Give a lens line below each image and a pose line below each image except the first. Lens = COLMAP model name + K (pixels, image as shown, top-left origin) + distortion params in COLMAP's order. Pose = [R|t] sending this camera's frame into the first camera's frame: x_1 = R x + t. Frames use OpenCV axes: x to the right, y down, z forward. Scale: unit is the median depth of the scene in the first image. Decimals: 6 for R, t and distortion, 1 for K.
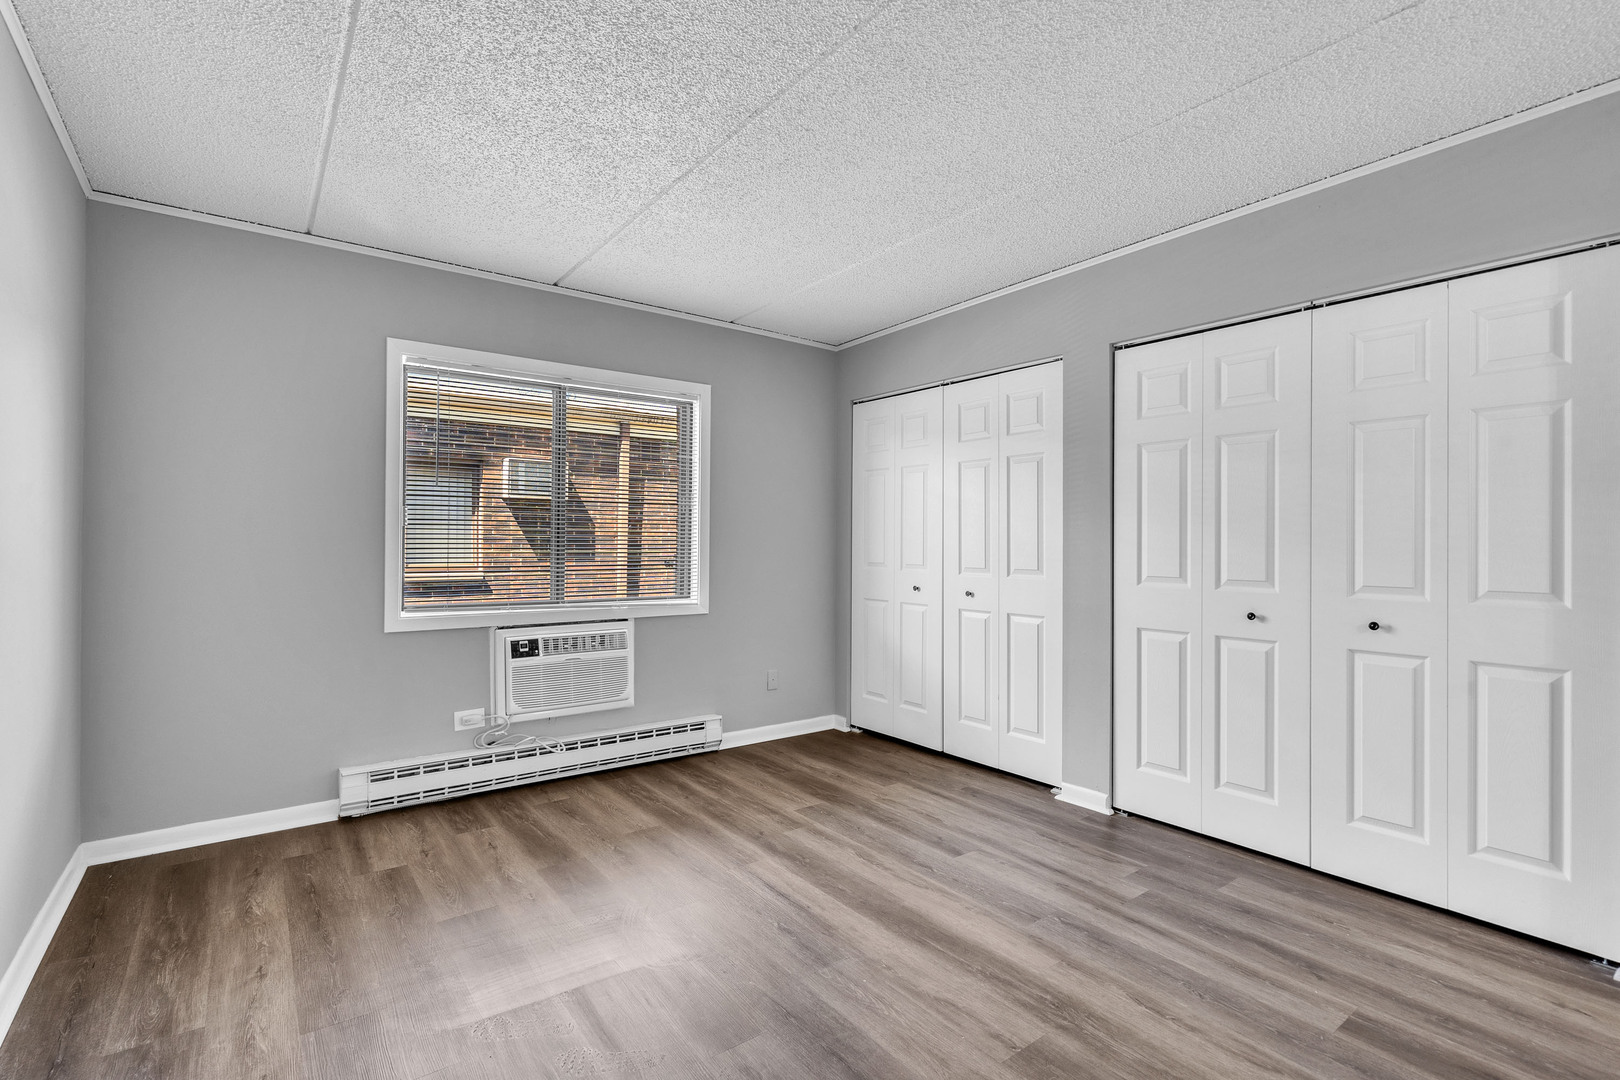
lens RADIAL K [[744.0, 0, 800.3], [0, 744.0, 526.9], [0, 0, 1]] dist [-0.005658, 0.002524]
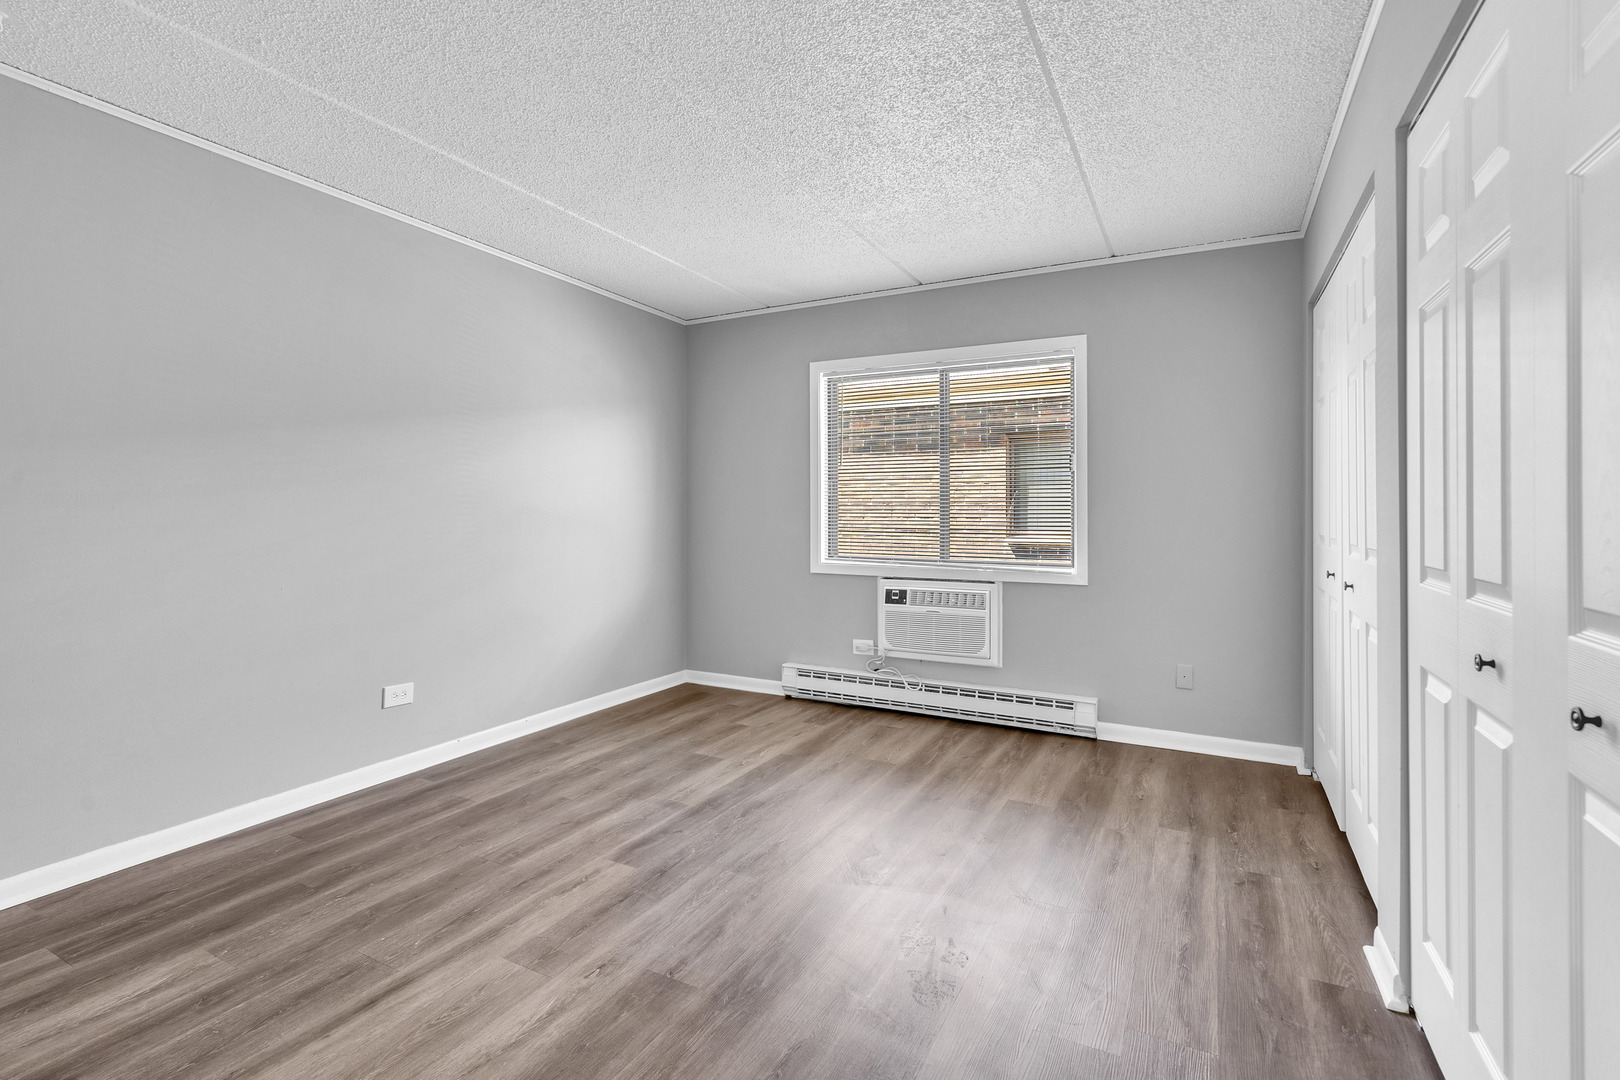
lens RADIAL K [[744.0, 0, 779.6], [0, 744.0, 520.1], [0, 0, 1]] dist [-0.005658, 0.002524]
pose [[0.412364, 0.006775, -0.910994, 0.634444], [0.022158, 0.999602, 0.017463, 0.016753], [0.910750, -0.027387, 0.412049, 0.345839]]
